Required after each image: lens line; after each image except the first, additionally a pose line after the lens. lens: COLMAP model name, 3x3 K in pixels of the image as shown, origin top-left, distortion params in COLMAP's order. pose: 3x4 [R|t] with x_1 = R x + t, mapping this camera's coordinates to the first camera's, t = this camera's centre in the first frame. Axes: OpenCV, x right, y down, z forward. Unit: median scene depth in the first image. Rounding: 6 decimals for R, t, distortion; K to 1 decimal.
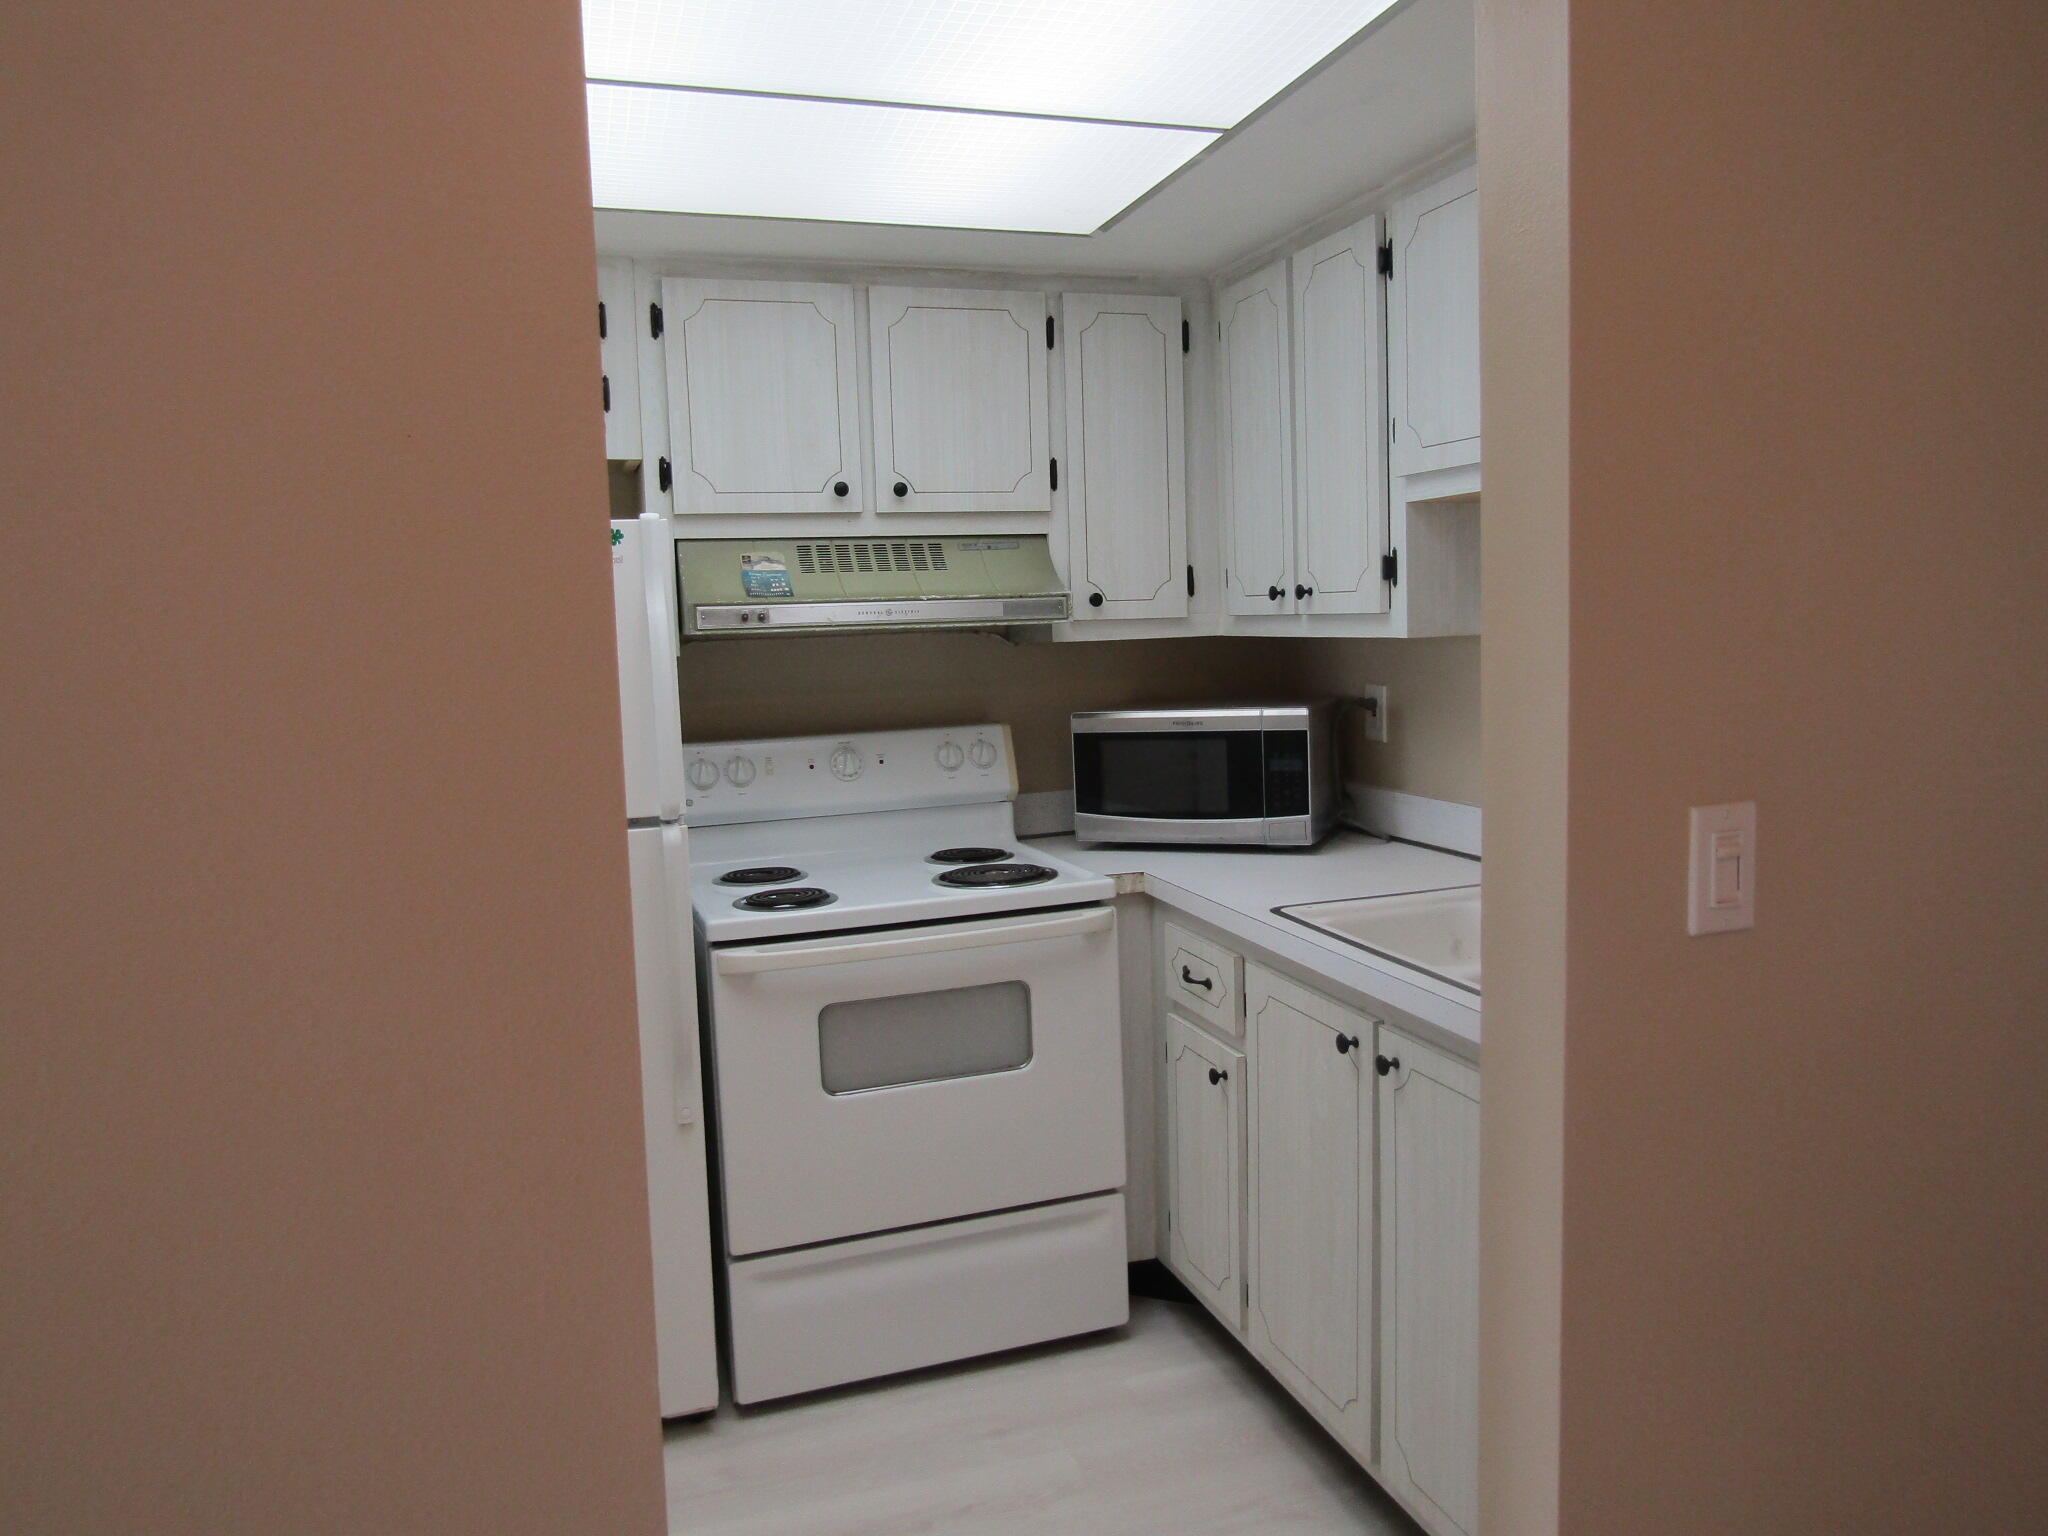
lens RADIAL K [[1454.3, 0, 1024.2], [0, 1454.3, 766.6], [0, 0, 1]] dist [-0.014996, 0.002363]
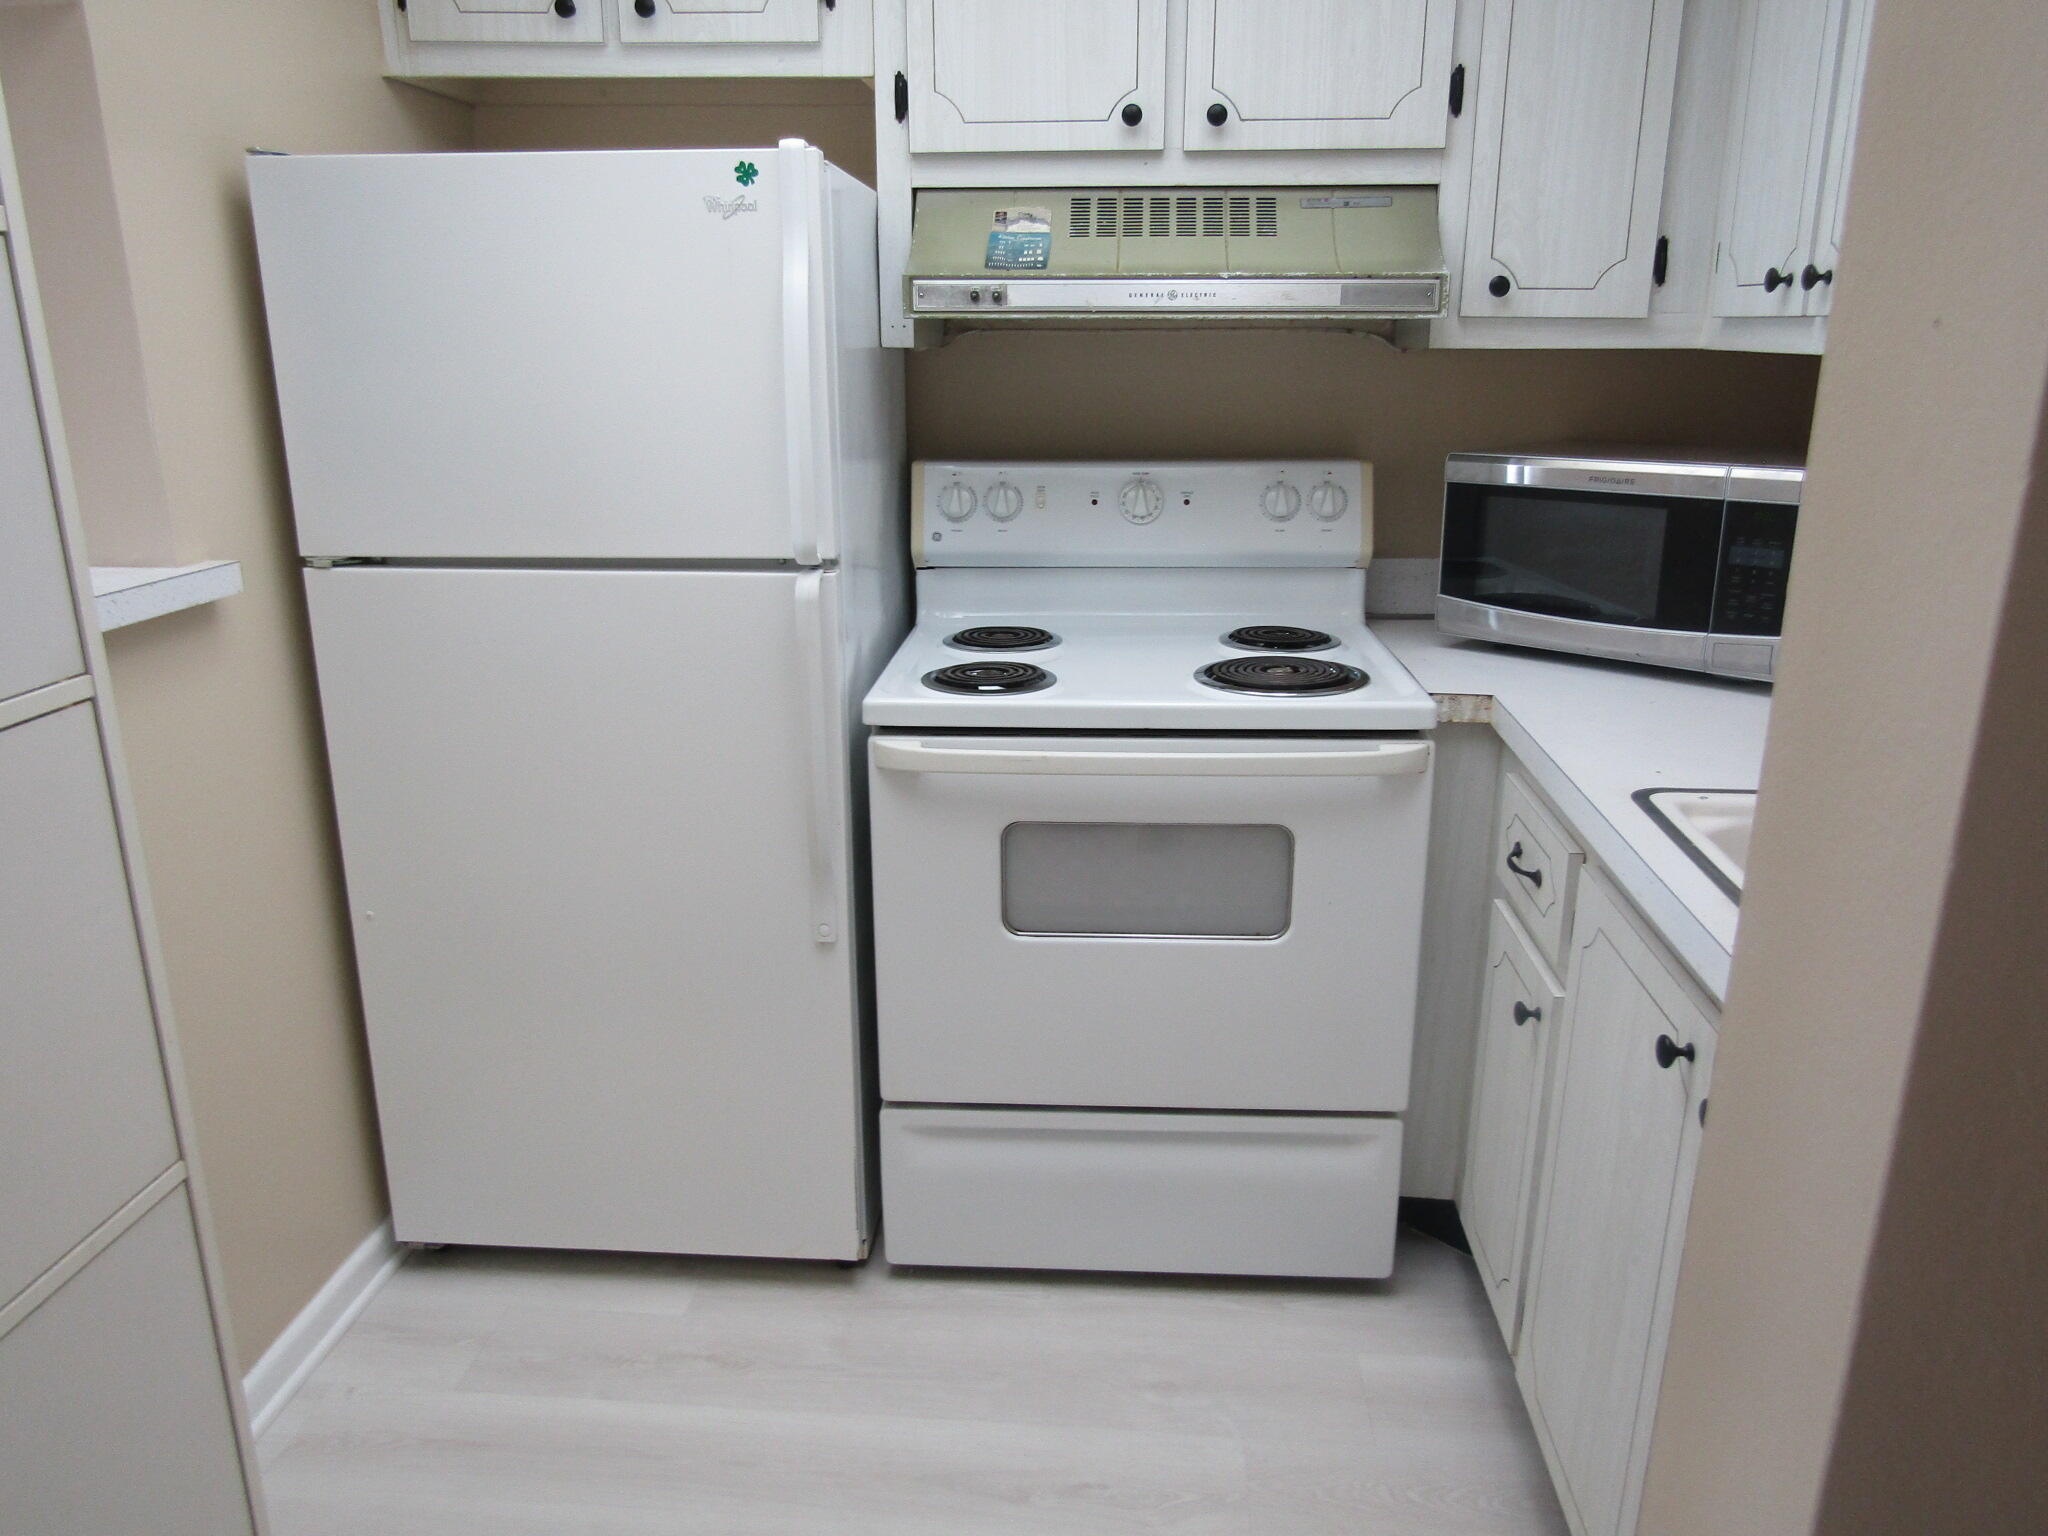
lens RADIAL K [[1454.3, 0, 1029.5], [0, 1454.3, 770.4], [0, 0, 1]] dist [-0.014996, 0.002363]
pose [[0.923708, 0.140751, -0.356304, 0.128877], [-0.067303, 0.975218, 0.210760, -0.023308], [0.377139, -0.170700, 0.910290, 0.278419]]
